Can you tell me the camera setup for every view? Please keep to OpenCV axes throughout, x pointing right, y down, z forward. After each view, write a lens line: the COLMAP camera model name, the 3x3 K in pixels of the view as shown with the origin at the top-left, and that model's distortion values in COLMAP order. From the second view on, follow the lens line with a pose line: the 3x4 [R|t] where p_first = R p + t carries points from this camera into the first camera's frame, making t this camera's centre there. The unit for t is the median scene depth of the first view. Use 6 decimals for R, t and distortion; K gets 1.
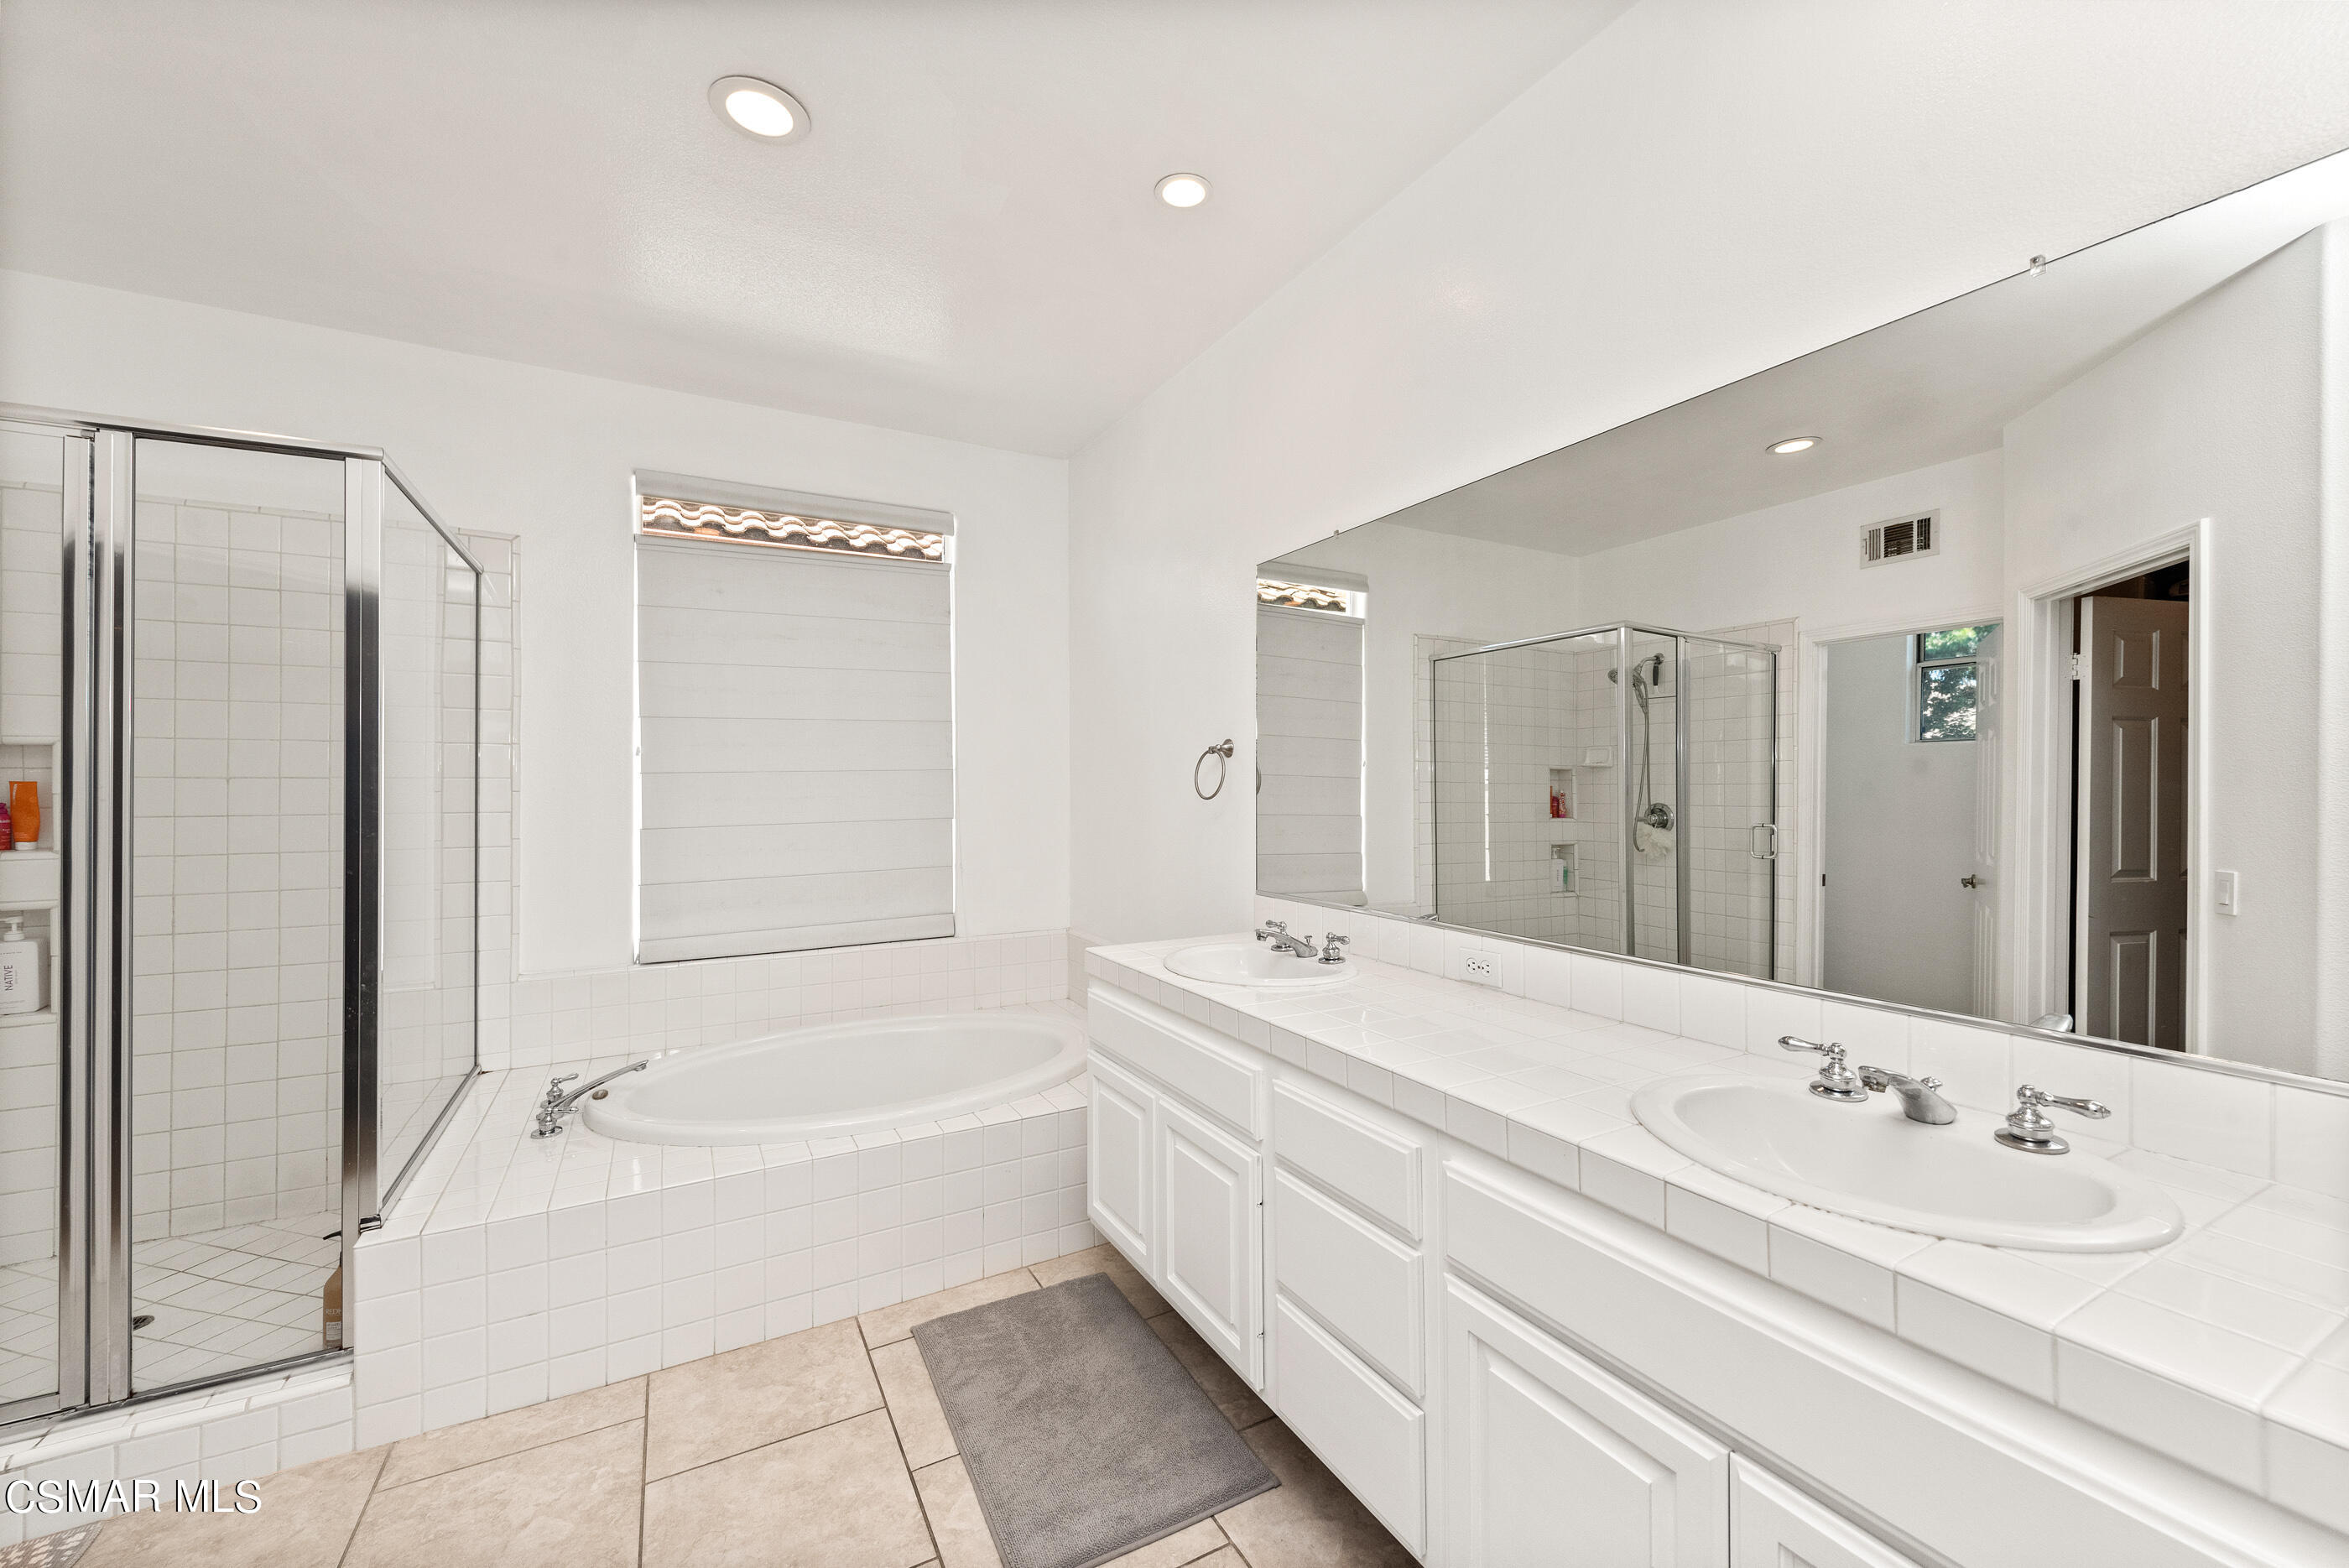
lens RADIAL K [[929.7, 0, 1167.1], [0, 929.7, 787.7], [0, 0, 1]] dist [0.014775, -0.003756]
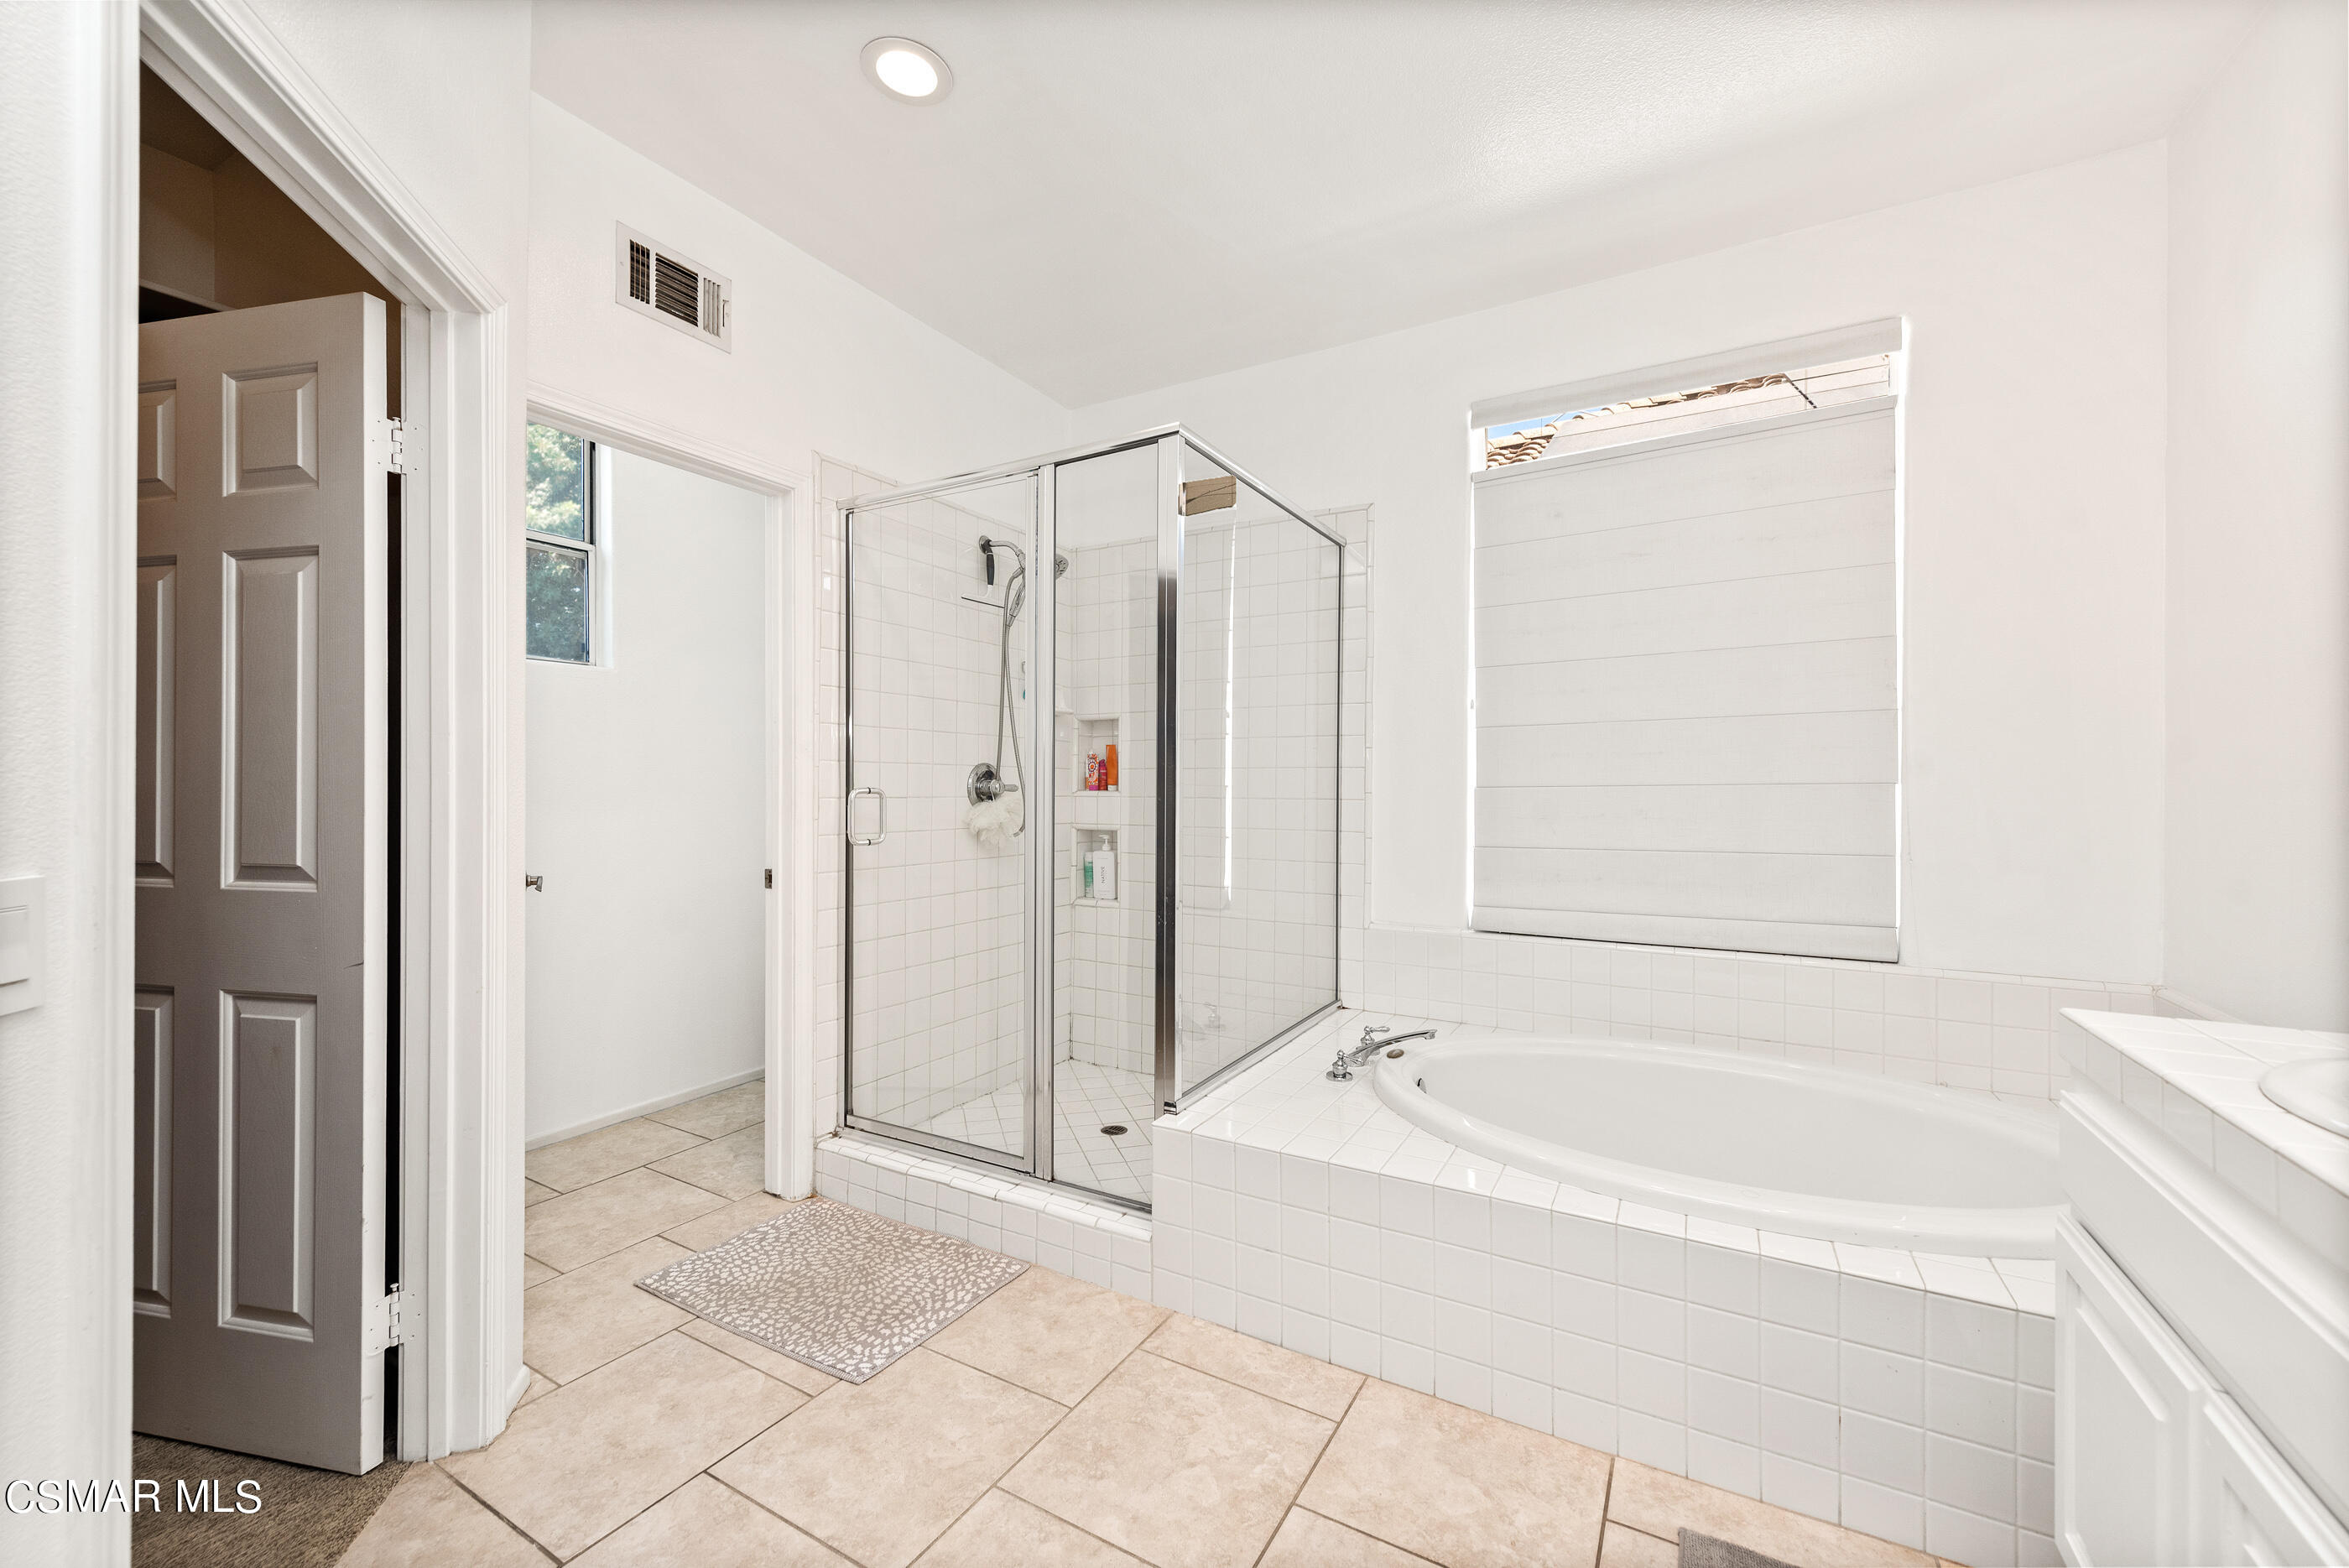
lens RADIAL K [[929.7, 0, 1140.6], [0, 929.7, 779.1], [0, 0, 1]] dist [0.014775, -0.003756]
pose [[0.531758, 0.006822, -0.846869, 0.075635], [-0.006682, 0.999970, 0.003860, 0.051664], [0.846870, 0.003606, 0.531788, 0.316446]]
